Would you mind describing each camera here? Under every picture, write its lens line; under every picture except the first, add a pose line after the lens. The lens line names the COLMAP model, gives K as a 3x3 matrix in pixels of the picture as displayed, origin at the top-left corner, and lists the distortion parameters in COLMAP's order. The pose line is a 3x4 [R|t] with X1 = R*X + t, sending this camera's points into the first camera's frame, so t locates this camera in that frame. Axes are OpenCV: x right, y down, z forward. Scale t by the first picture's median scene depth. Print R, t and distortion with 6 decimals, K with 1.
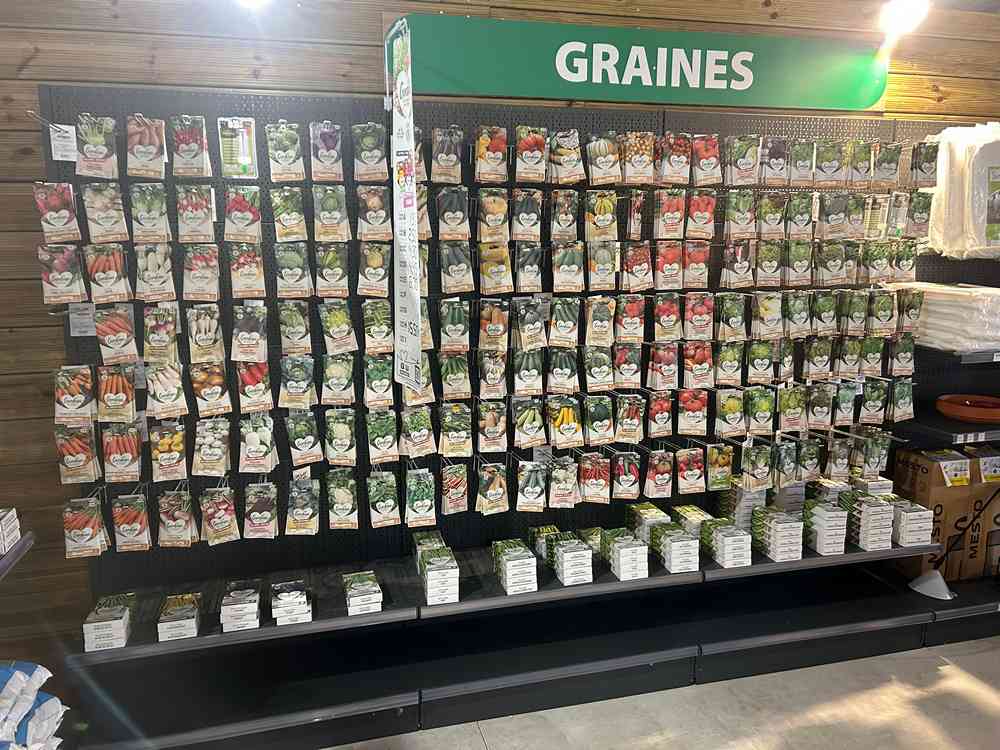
lens RADIAL K [[748.5, 0, 500.0], [0, 748.5, 375.0], [0, 0, 1]] dist [0.059371, -0.067246]
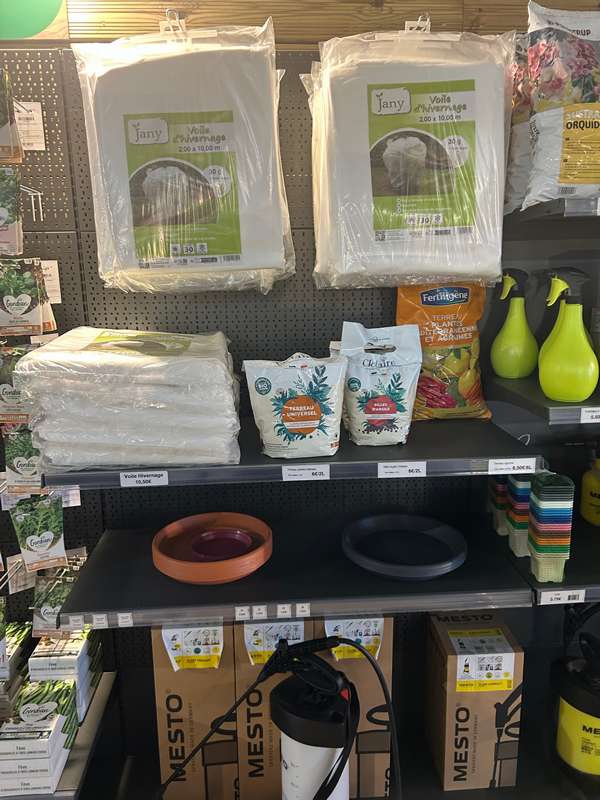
lens RADIAL K [[598.8, 0, 300.0], [0, 598.8, 400.0], [0, 0, 1]] dist [0.059371, -0.067246]
pose [[0.981764, 0.020431, -0.189003, 0.768113], [-0.013290, 0.999152, 0.038970, -0.087649], [0.189639, -0.035748, 0.981203, 0.549566]]
